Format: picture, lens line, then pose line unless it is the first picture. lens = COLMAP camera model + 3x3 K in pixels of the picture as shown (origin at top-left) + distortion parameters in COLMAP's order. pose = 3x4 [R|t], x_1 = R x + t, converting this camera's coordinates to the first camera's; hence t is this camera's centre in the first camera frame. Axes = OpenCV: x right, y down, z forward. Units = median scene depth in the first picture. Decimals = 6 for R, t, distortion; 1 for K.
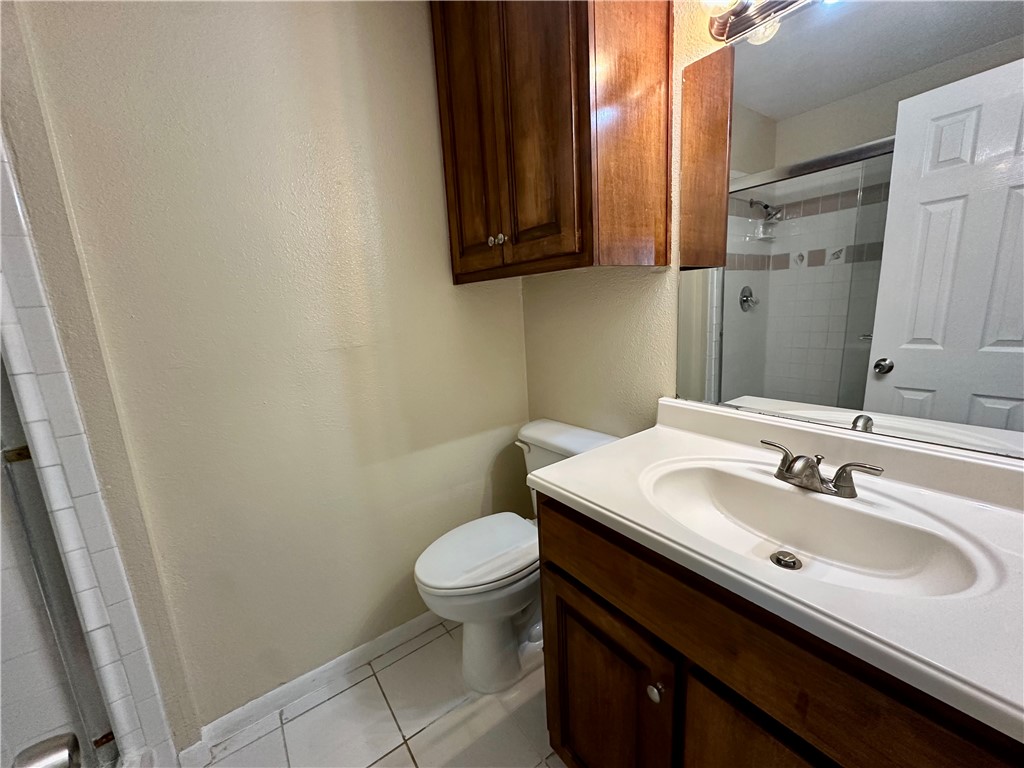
lens RADIAL K [[411.0, 0, 512.5], [0, 411.0, 384.8], [0, 0, 1]] dist [-0.005731, 0.001155]
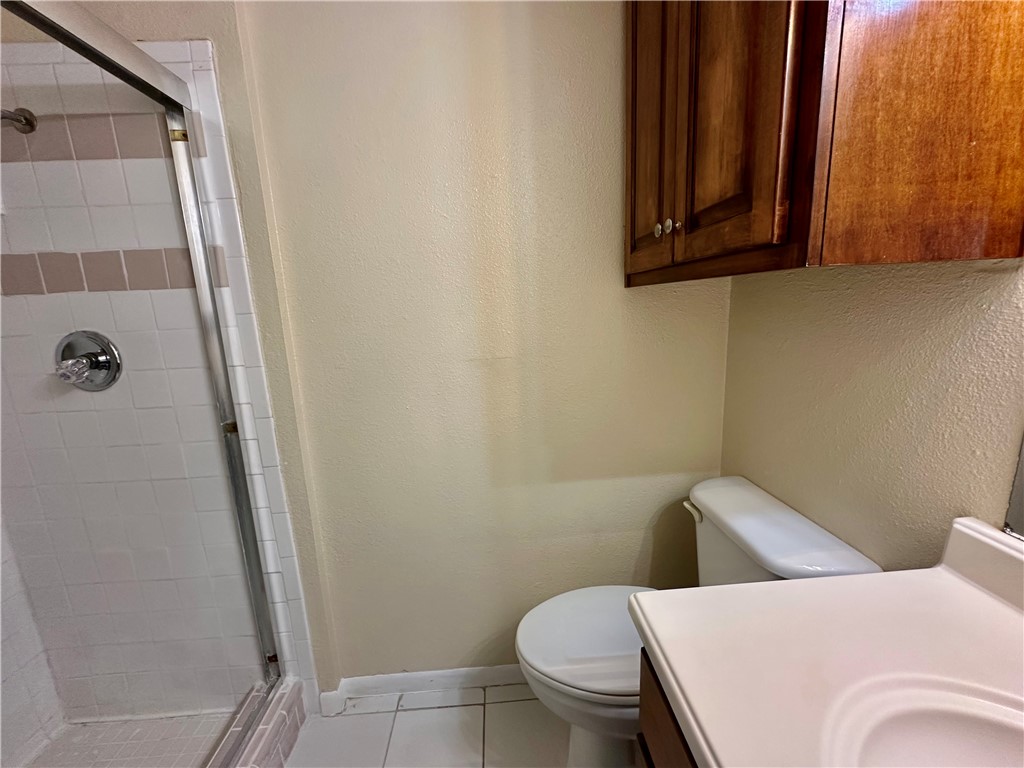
lens RADIAL K [[411.0, 0, 511.5], [0, 411.0, 385.1], [0, 0, 1]] dist [-0.005731, 0.001155]
pose [[0.837009, 0.127185, -0.532203, 0.162114], [-0.111524, 0.991849, 0.061633, -0.114045], [0.535704, 0.007767, 0.844370, 0.306428]]
